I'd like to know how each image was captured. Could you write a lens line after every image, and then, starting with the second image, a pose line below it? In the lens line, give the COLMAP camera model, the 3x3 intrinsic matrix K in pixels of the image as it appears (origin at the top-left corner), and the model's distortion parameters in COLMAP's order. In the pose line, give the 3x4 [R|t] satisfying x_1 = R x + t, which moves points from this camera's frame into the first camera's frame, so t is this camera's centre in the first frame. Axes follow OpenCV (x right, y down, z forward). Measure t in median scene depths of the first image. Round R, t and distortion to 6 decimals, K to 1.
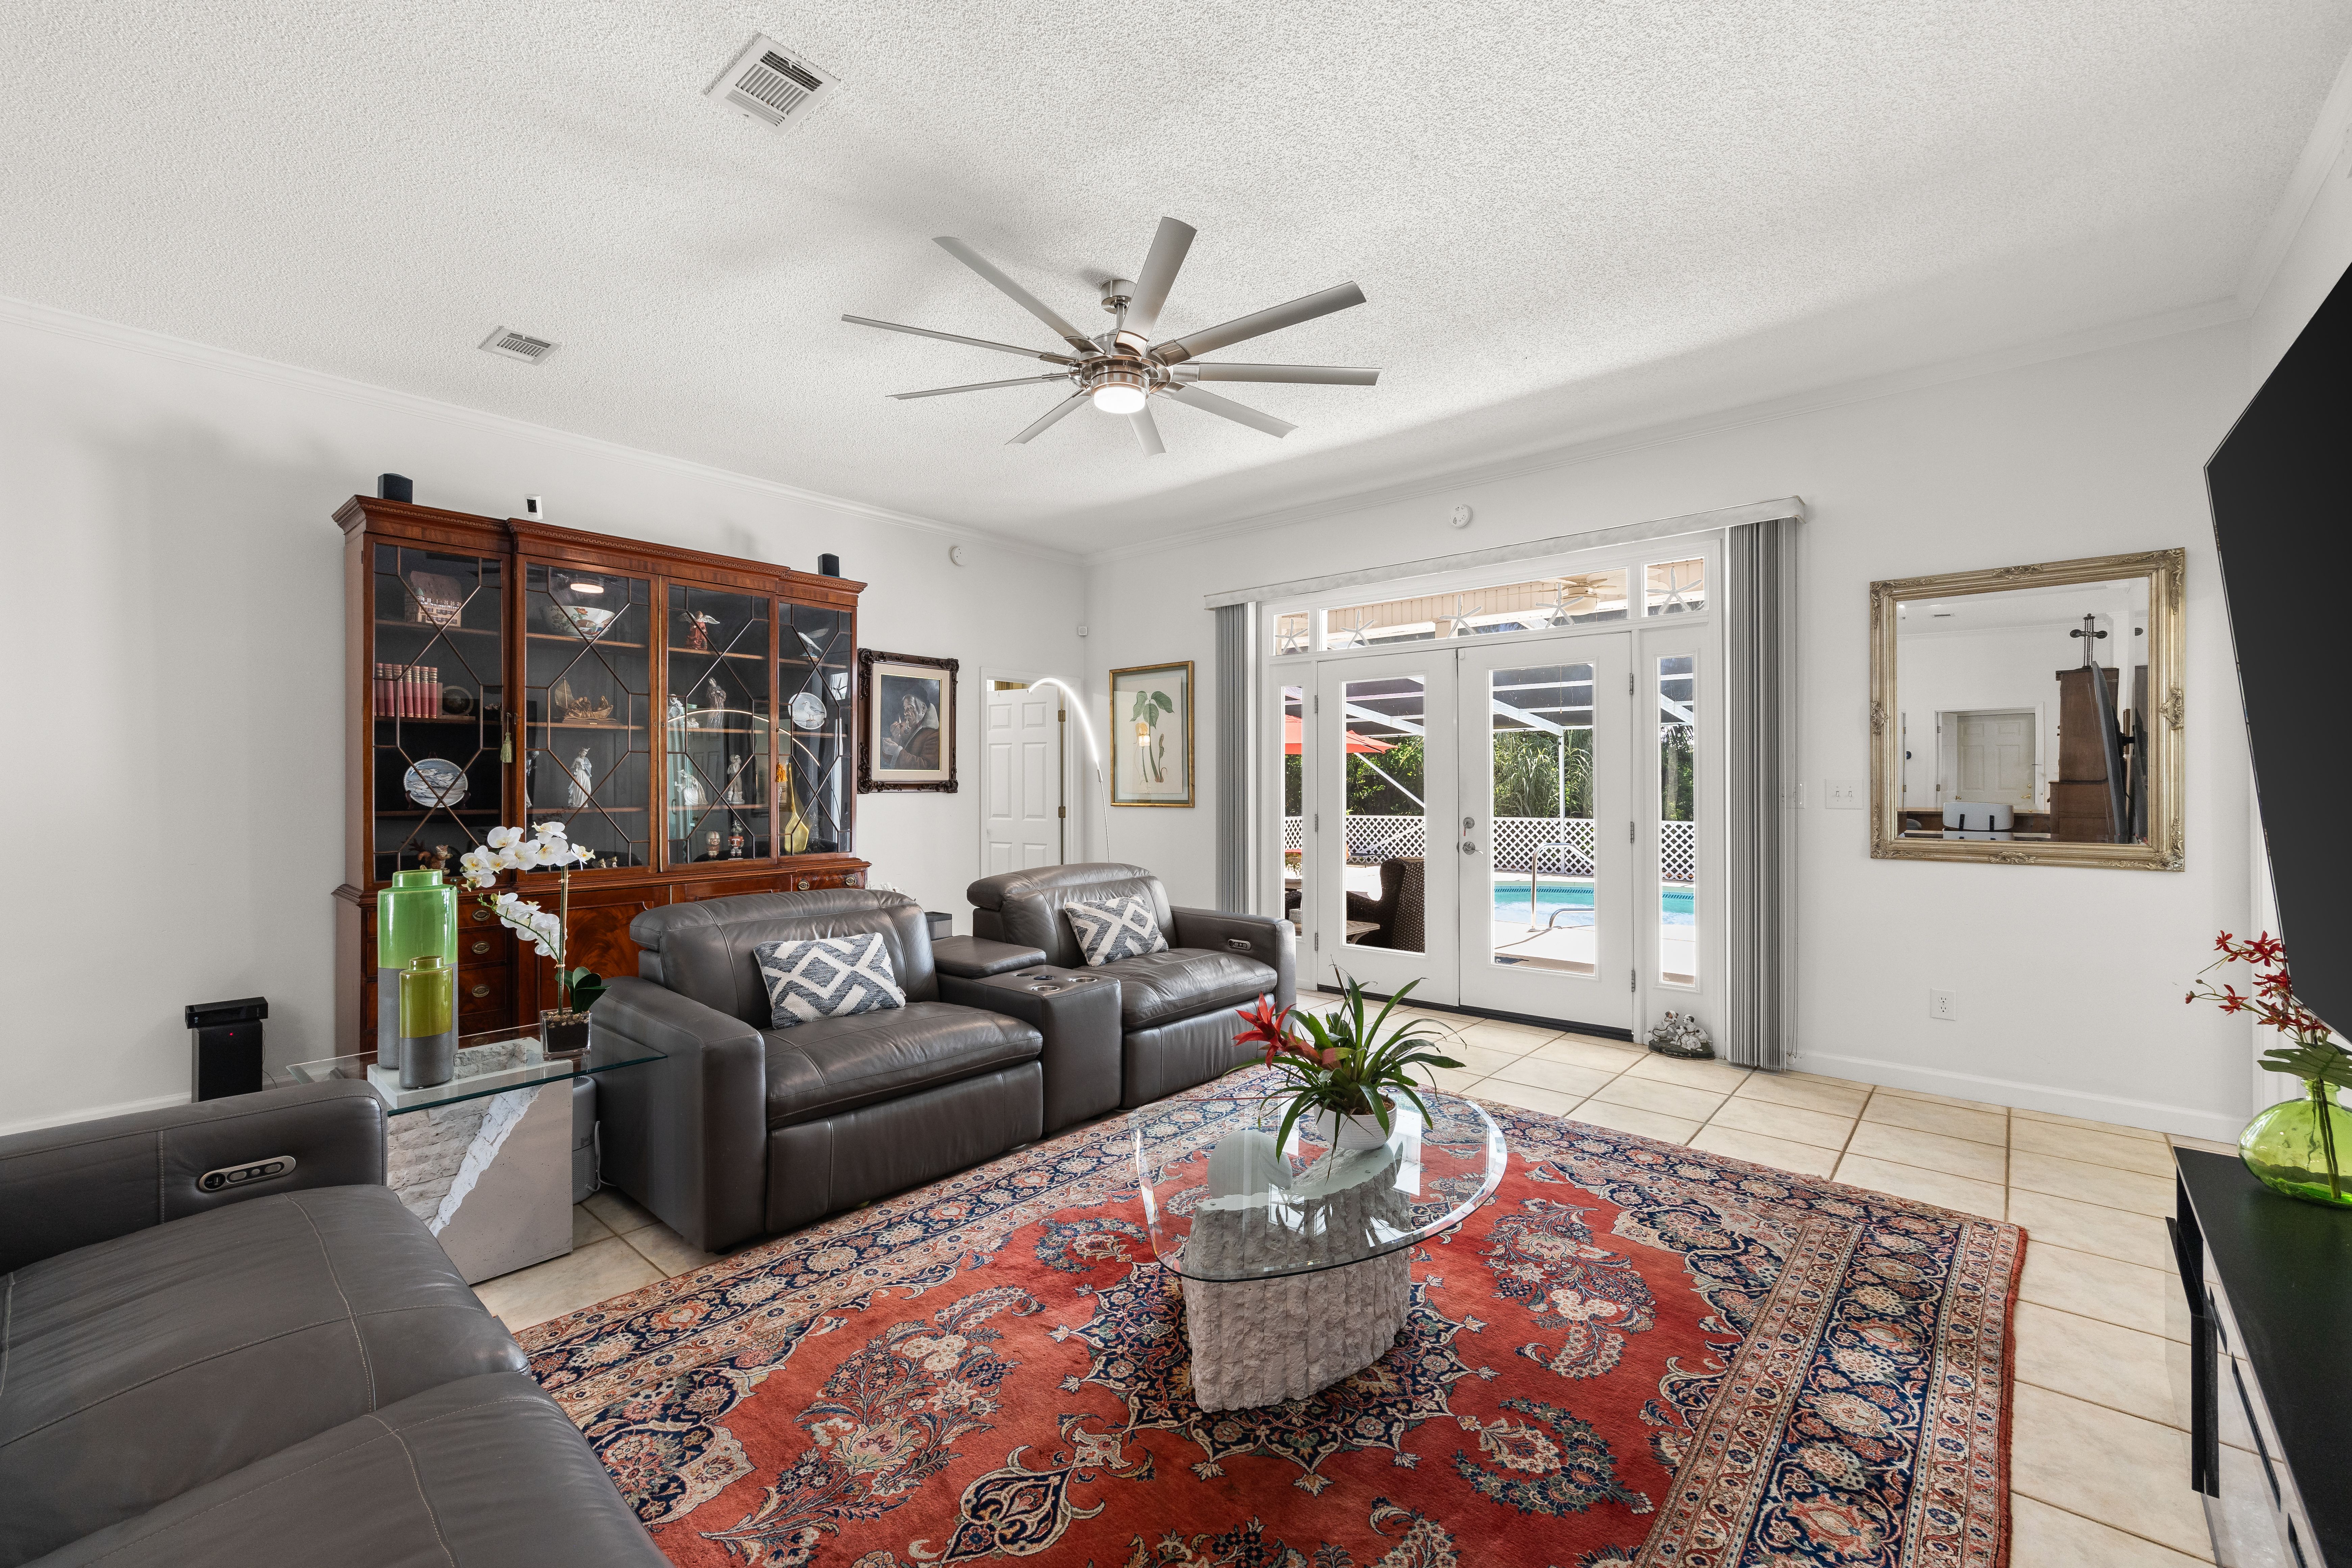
lens RADIAL K [[963.4, 0, 1184.1], [0, 963.4, 777.0], [0, 0, 1]] dist [-0.000413, 0.000247]
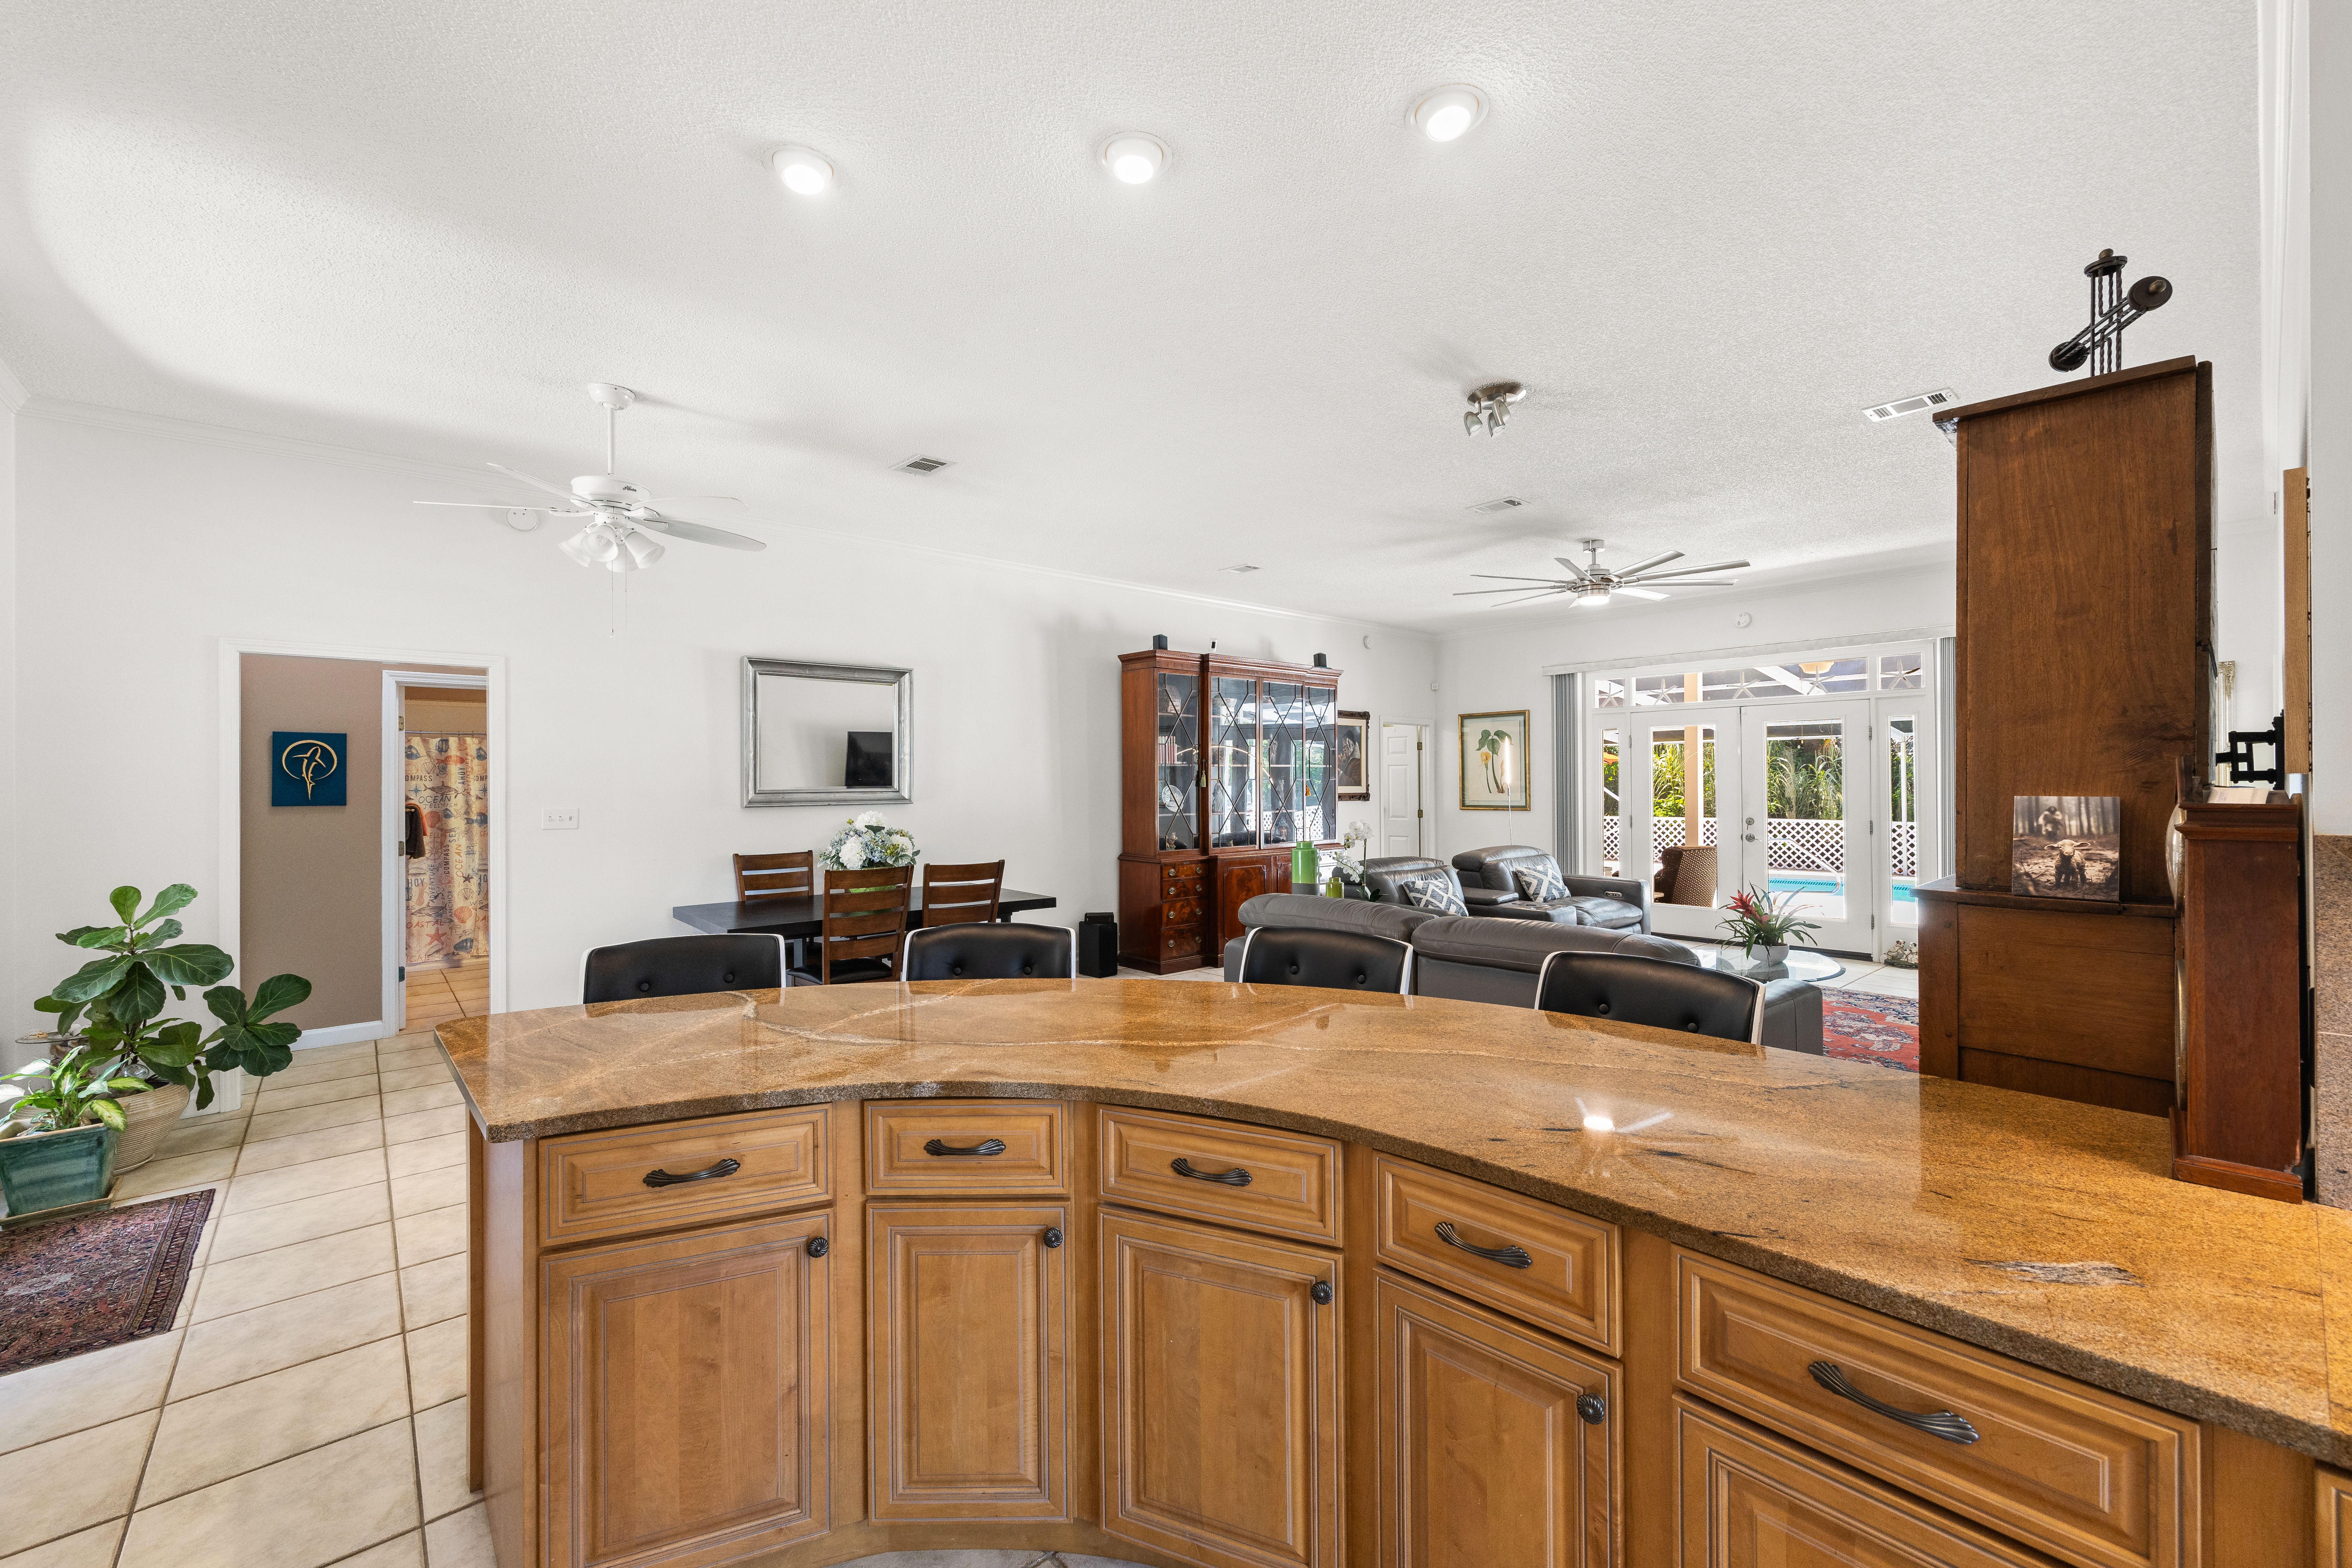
lens RADIAL K [[963.4, 0, 1184.2], [0, 963.4, 769.2], [0, 0, 1]] dist [-0.000413, 0.000247]
pose [[0.990433, -0.005213, -0.137897, -0.578562], [0.004388, 0.999971, -0.006286, -0.044951], [0.137926, 0.005621, 0.990427, -0.964711]]
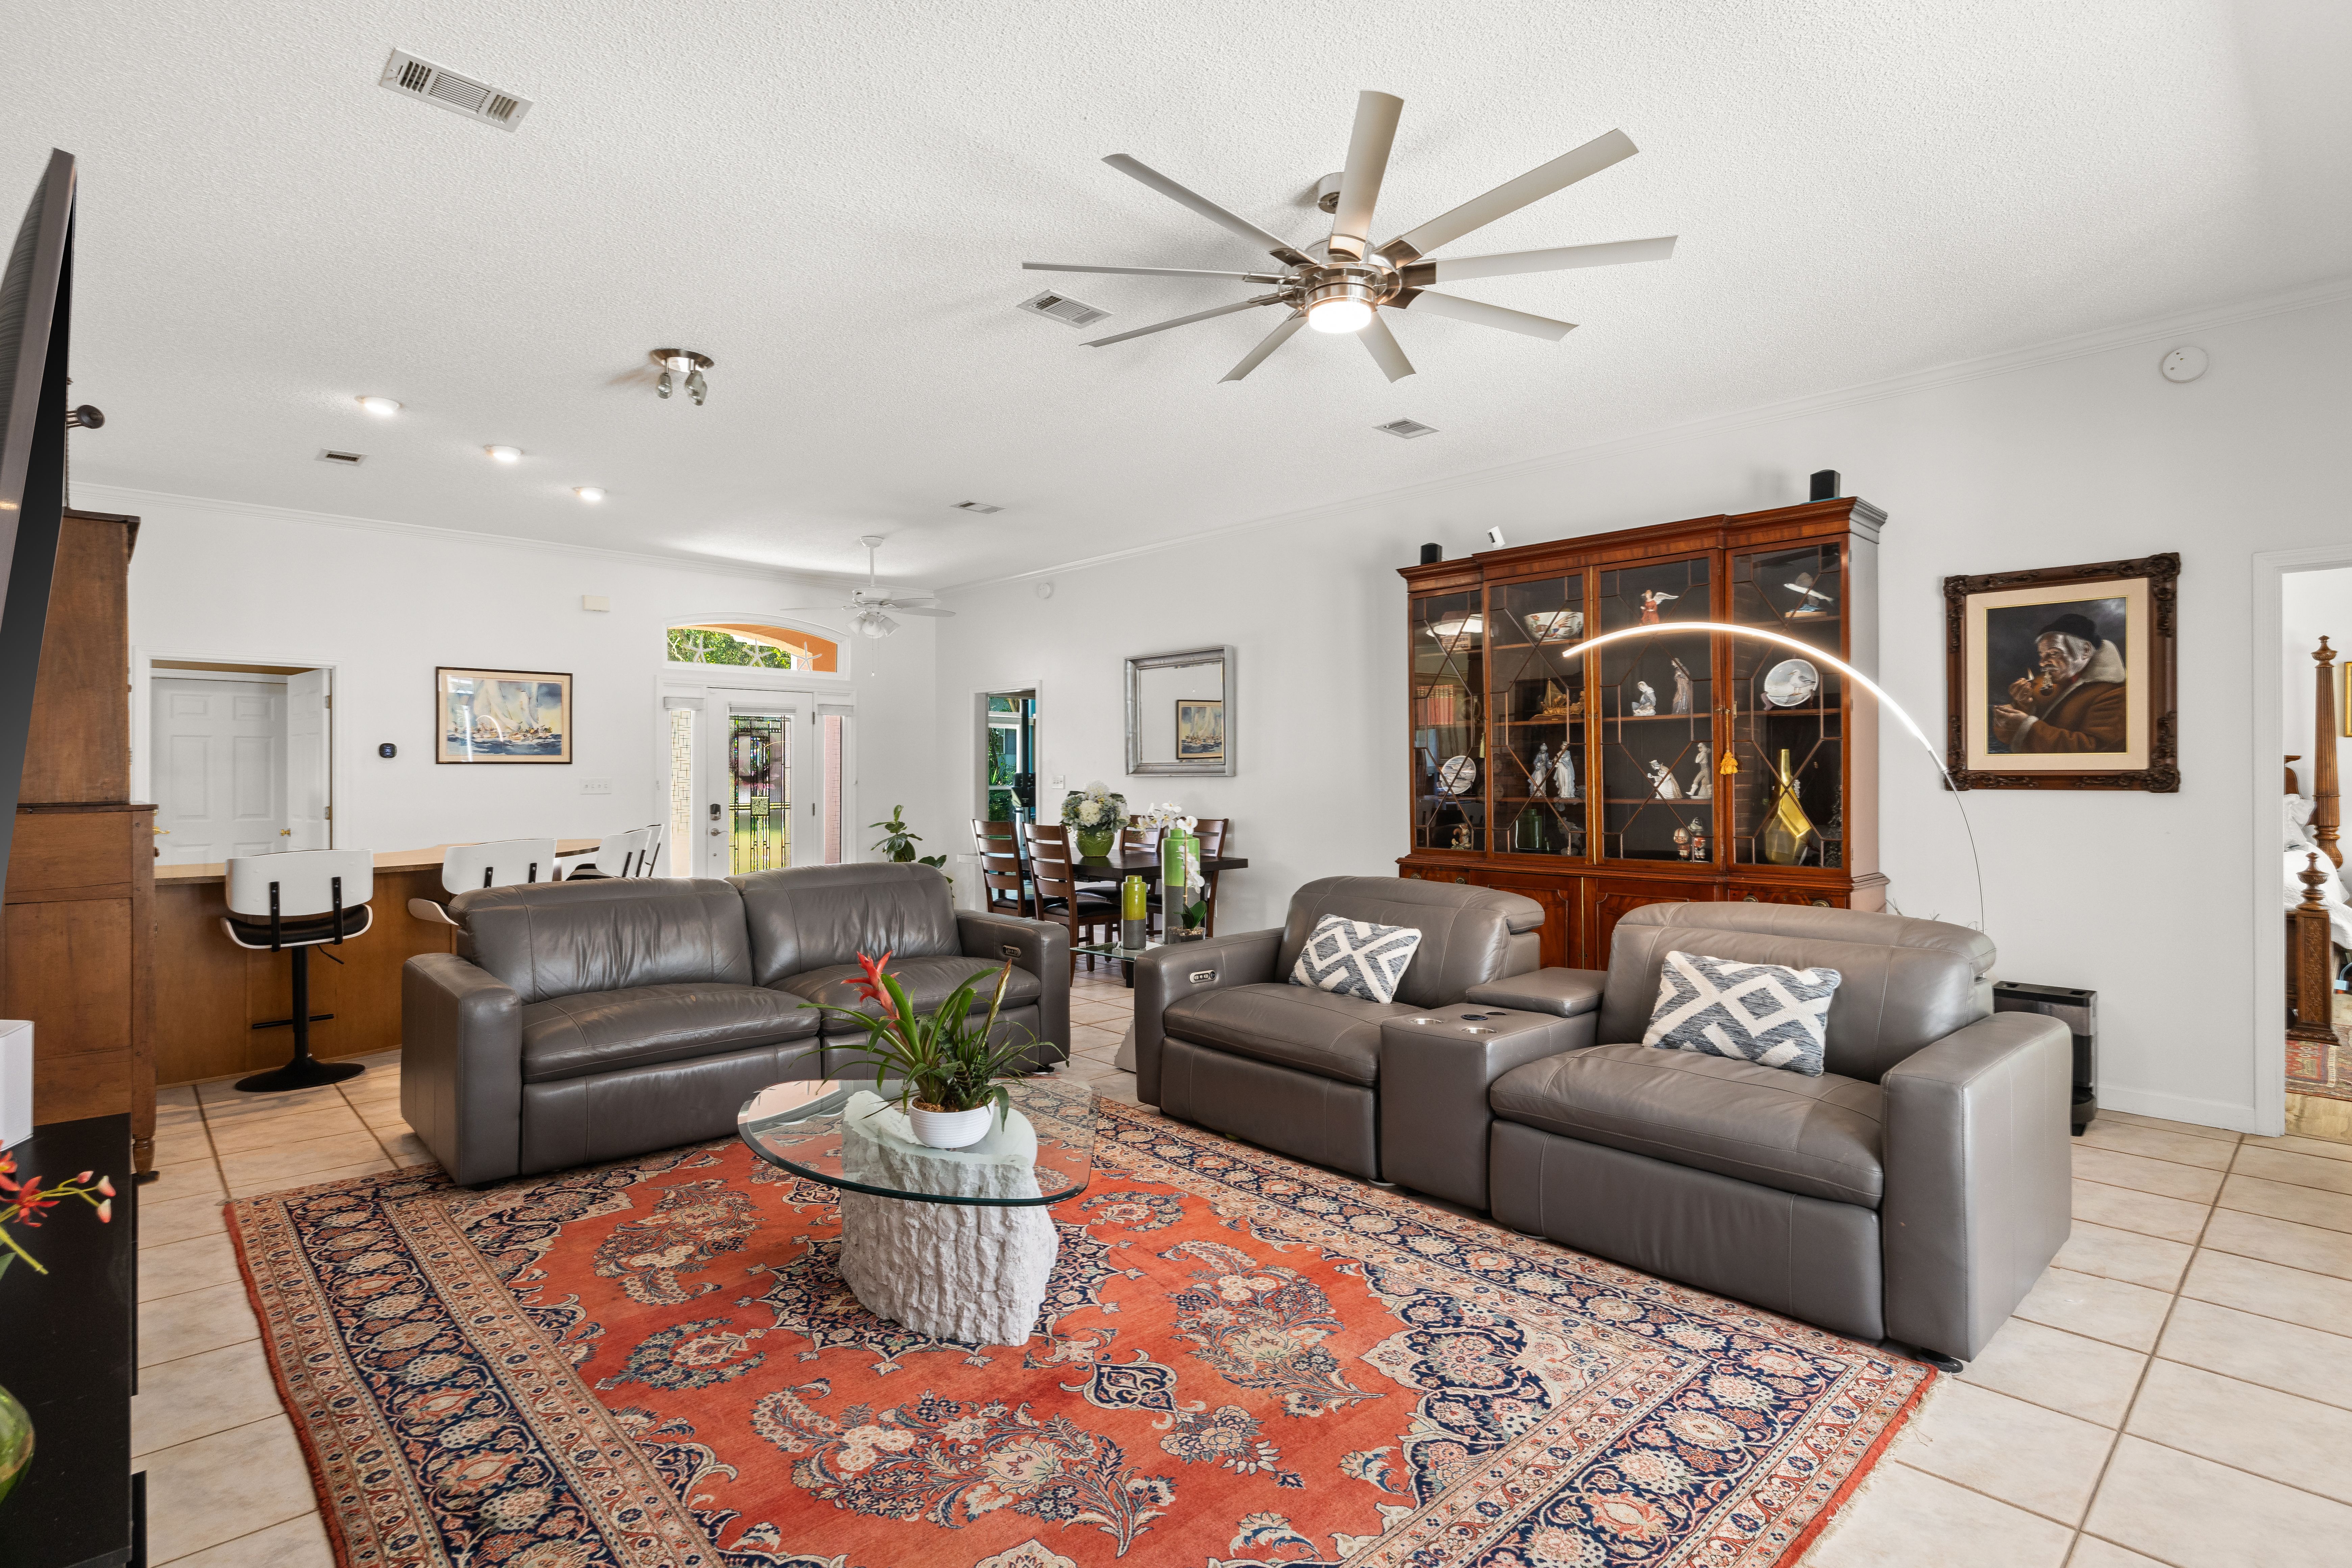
lens RADIAL K [[1132.5, 0, 1161.7], [0, 1132.5, 759.4], [0, 0, 1]] dist [-0.006463, 0.000067]
pose [[-0.106430, -0.012520, -0.994241, 0.873915], [0.005392, 0.999899, -0.013168, 0.004949], [0.994306, -0.006763, -0.106351, 0.895248]]
